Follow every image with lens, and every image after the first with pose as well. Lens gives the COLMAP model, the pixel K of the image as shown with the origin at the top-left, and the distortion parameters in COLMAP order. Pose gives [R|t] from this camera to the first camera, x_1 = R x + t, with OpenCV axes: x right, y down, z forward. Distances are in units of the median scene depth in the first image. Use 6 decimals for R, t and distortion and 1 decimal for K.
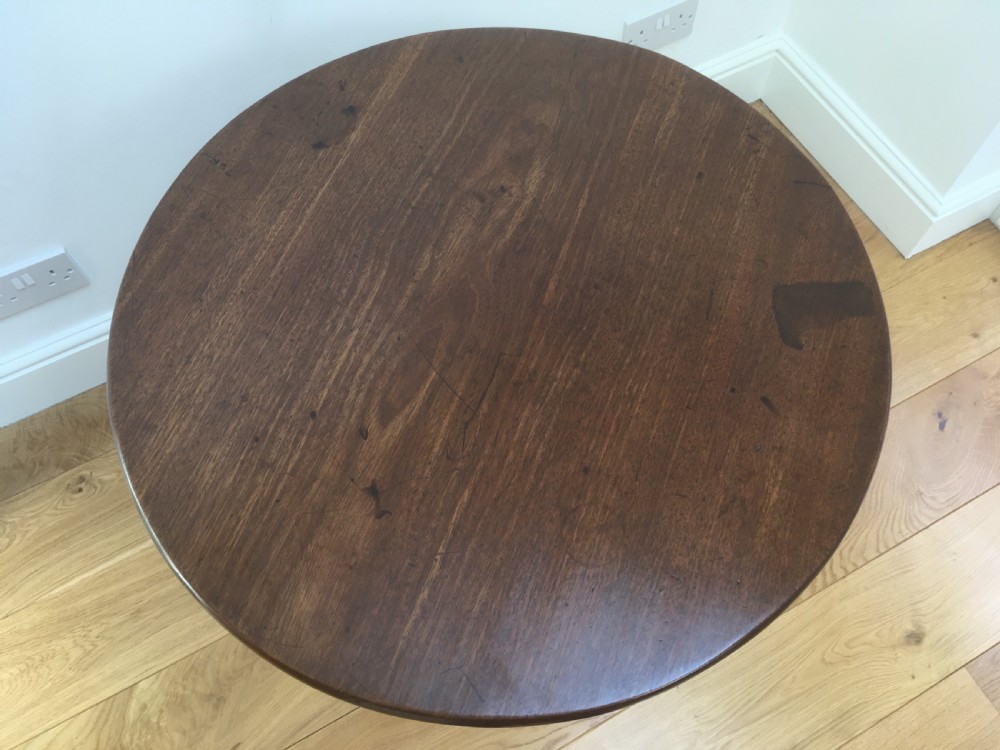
lens RADIAL K [[831.6, 0, 502.0], [0, 831.6, 360.0], [0, 0, 1]] dist [0.066827, -0.081377]
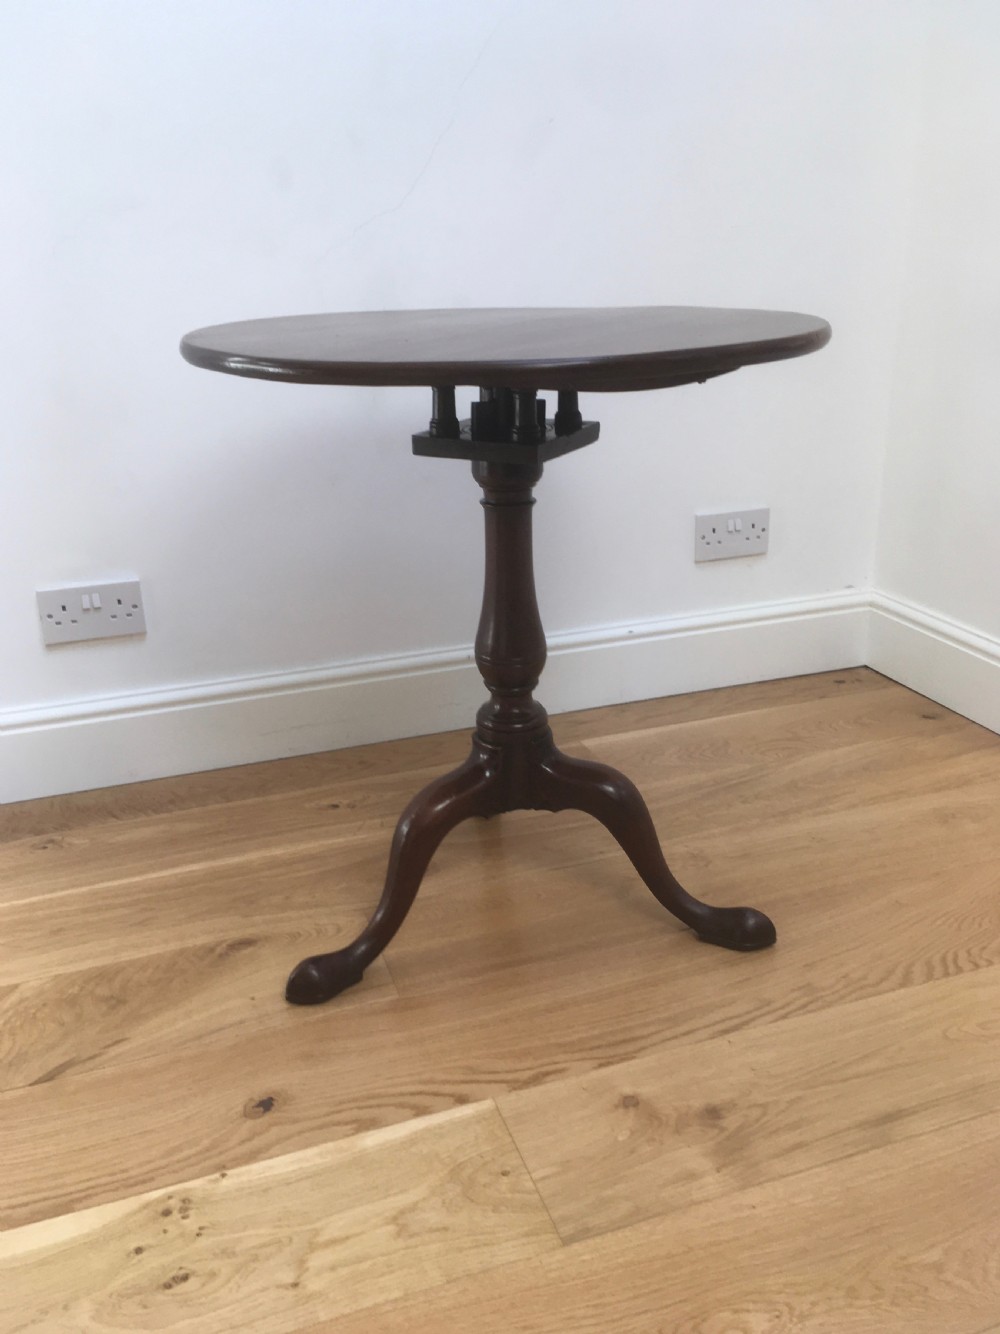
lens RADIAL K [[1109.3, 0, 519.5], [0, 1109.3, 703.9], [0, 0, 1]] dist [0.066827, -0.081377]
pose [[0.987926, 0.033576, -0.151244, 0.262759], [-0.123657, 0.759006, -0.639234, 1.252104], [0.093332, 0.650218, 0.753993, 0.138516]]
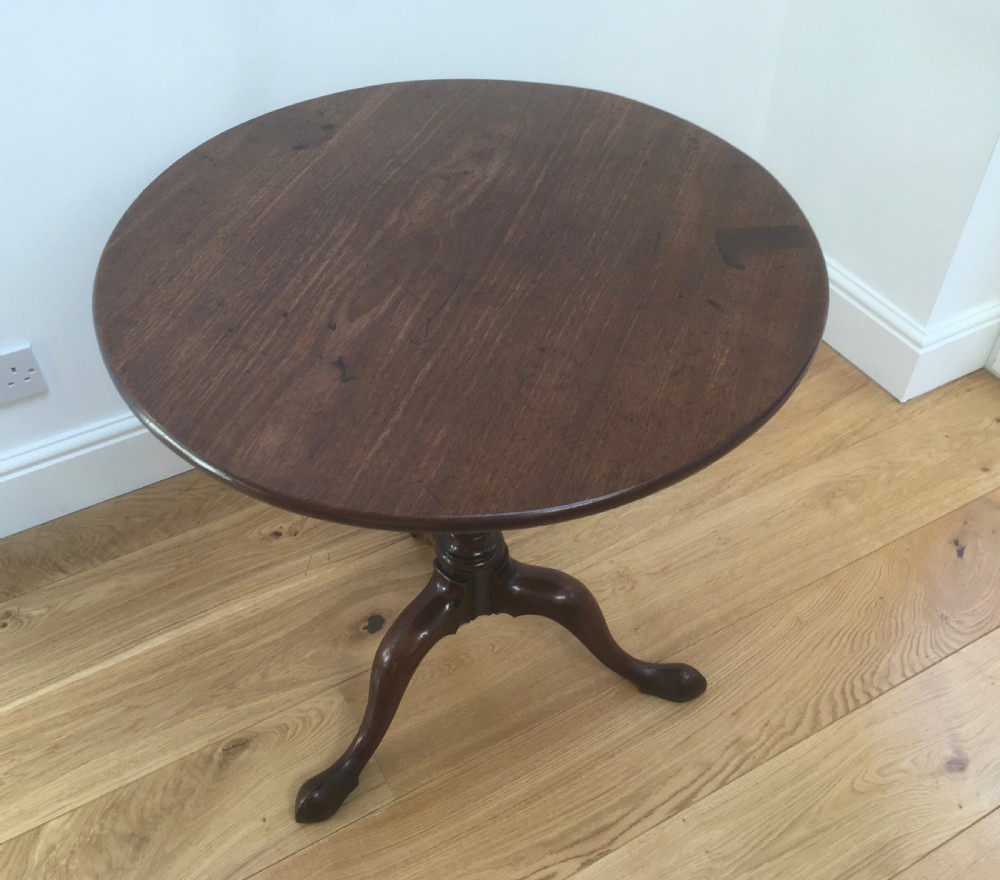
lens RADIAL K [[994.9, 0, 488.1], [0, 994.9, 430.3], [0, 0, 1]] dist [0.039061, 0.000000]
pose [[0.999924, -0.012356, 0.000436, 0.025167], [0.011877, 0.950164, -0.311524, 0.515984], [0.003435, 0.311506, 0.950238, -0.134033]]
